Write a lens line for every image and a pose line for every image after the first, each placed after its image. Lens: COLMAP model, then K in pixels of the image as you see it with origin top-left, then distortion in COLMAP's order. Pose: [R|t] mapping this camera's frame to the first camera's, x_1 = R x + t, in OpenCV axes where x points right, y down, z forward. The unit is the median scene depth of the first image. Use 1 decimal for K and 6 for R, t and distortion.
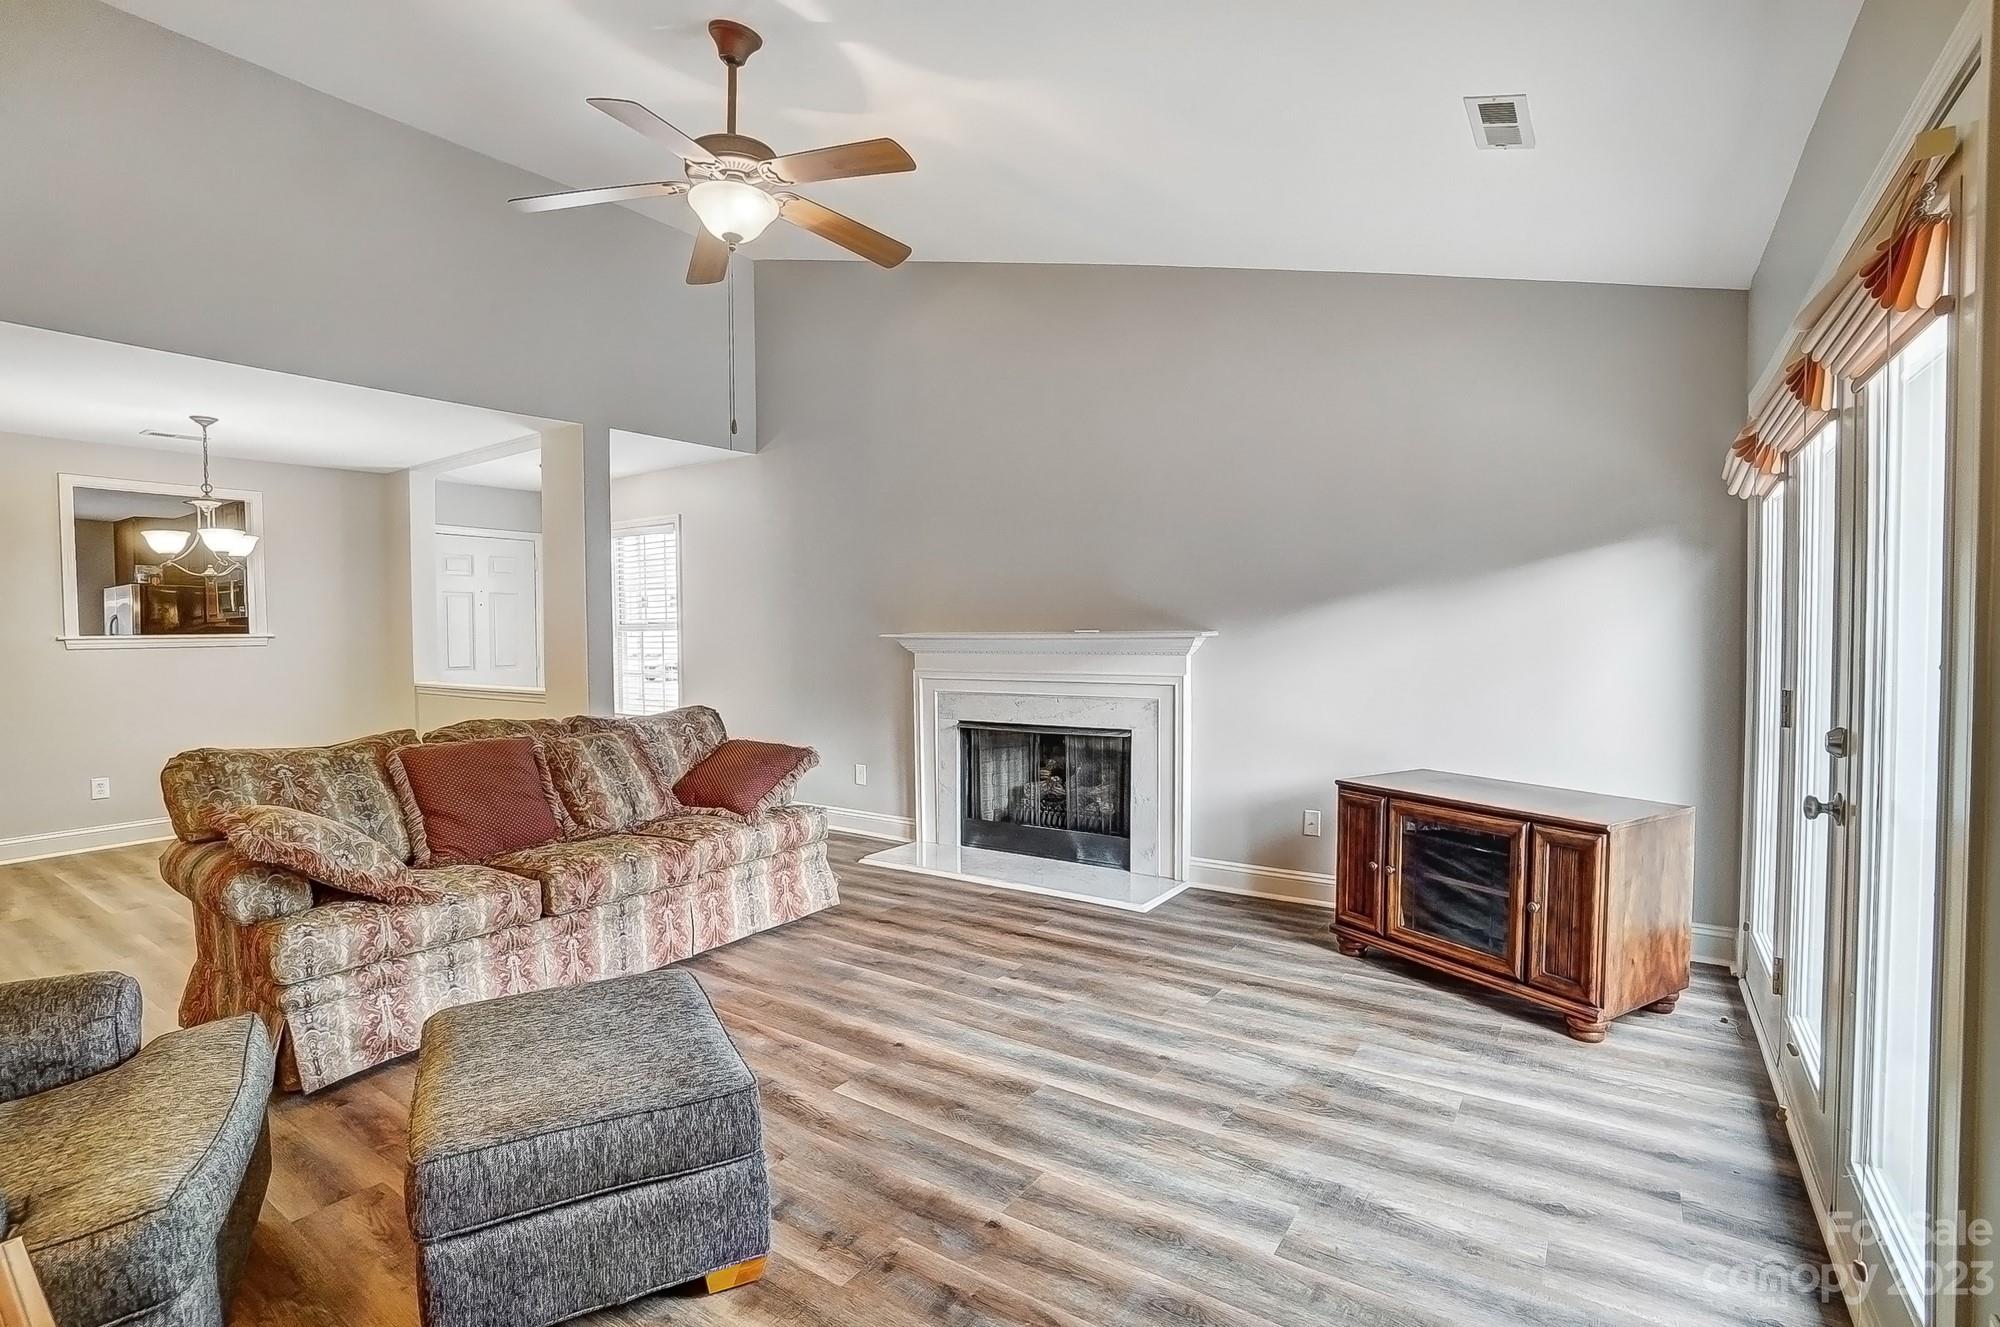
lens RADIAL K [[873.4, 0, 1000.0], [0, 873.4, 663.5], [0, 0, 1]] dist [-0.056289, 0.017441]
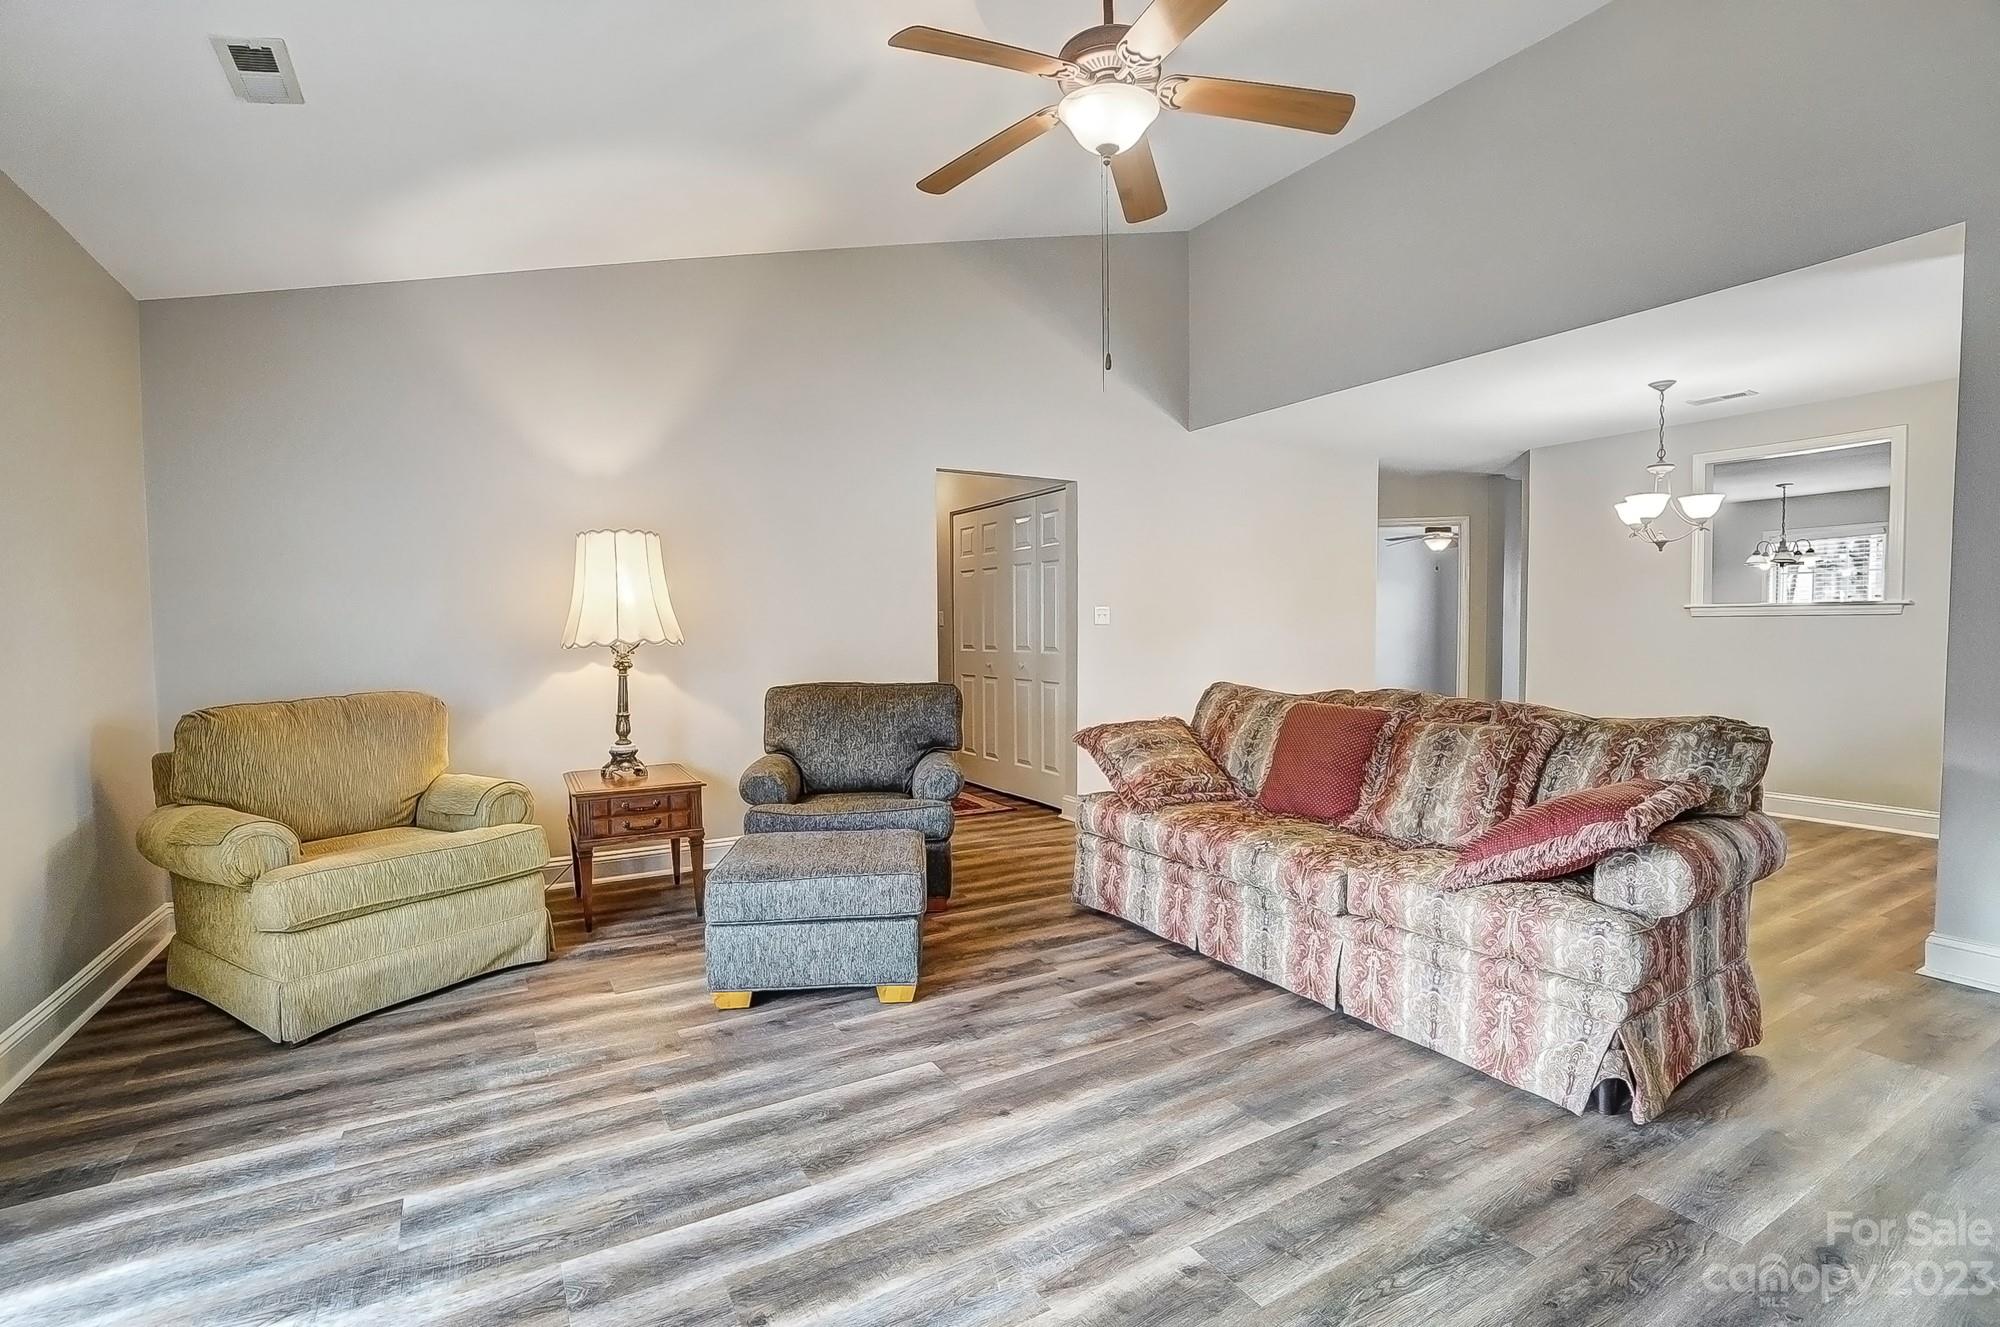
lens RADIAL K [[926.5, 0, 1004.6], [0, 926.5, 658.3], [0, 0, 1]] dist [-0.057296, 0.019315]
pose [[-0.411146, 0.043895, -0.910512, 0.631772], [-0.021401, 0.998100, 0.057781, -0.021045], [0.911318, 0.043242, -0.409425, 1.339973]]
